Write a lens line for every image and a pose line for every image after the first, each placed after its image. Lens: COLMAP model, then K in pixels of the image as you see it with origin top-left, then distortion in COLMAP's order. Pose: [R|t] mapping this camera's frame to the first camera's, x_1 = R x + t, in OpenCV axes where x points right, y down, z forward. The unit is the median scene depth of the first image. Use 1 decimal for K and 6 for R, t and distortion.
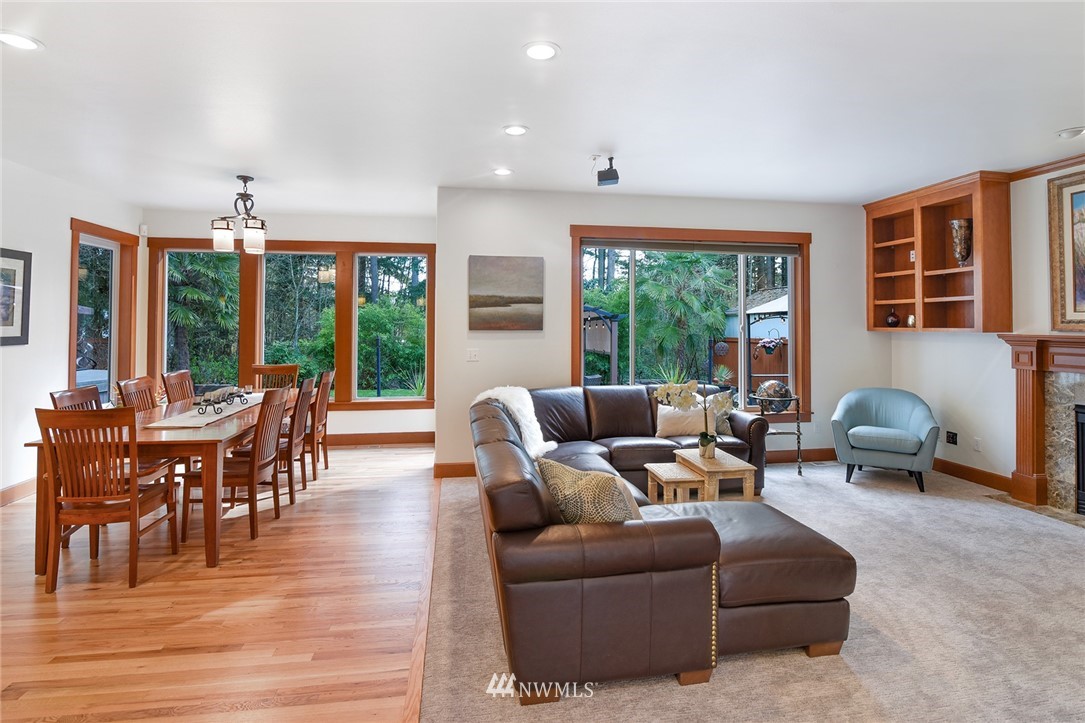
lens RADIAL K [[547.5, 0, 542.7], [0, 547.5, 312.8], [0, 0, 1]] dist [-0.018543, 0.000762]
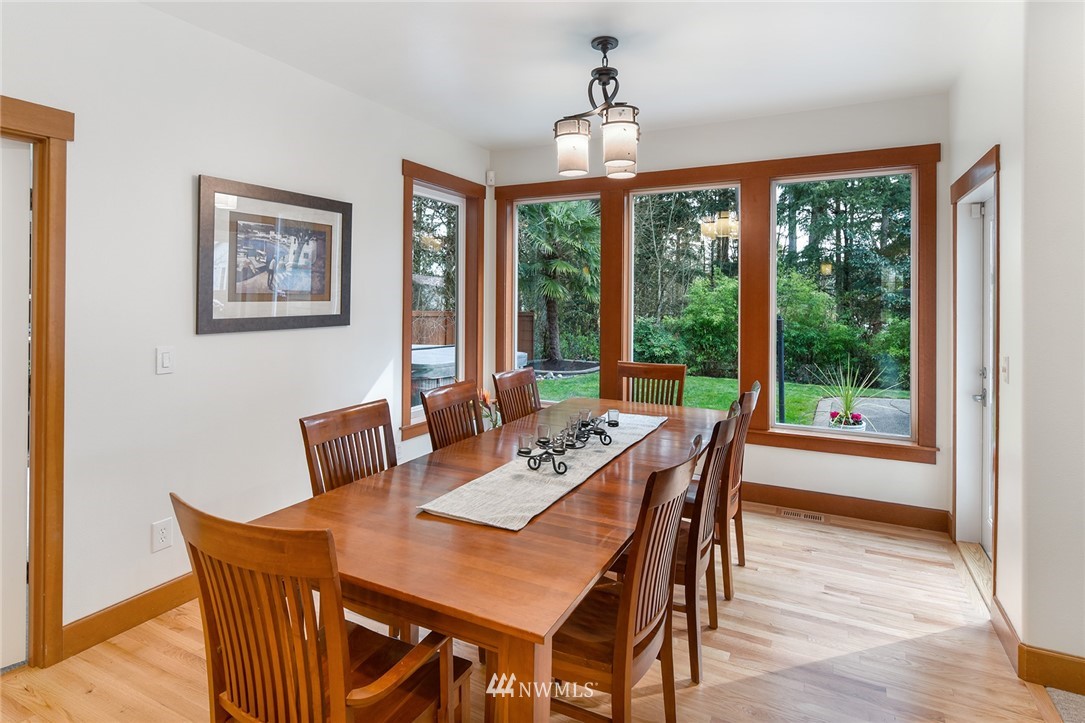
lens RADIAL K [[572.8, 0, 542.8], [0, 572.8, 292.9], [0, 0, 1]] dist [0.000197, 0.000016]
pose [[0.815000, -0.001313, -0.579460, -0.244723], [0.007910, 0.999929, 0.008860, 0.007657], [0.579407, -0.011805, 0.814953, 0.455474]]
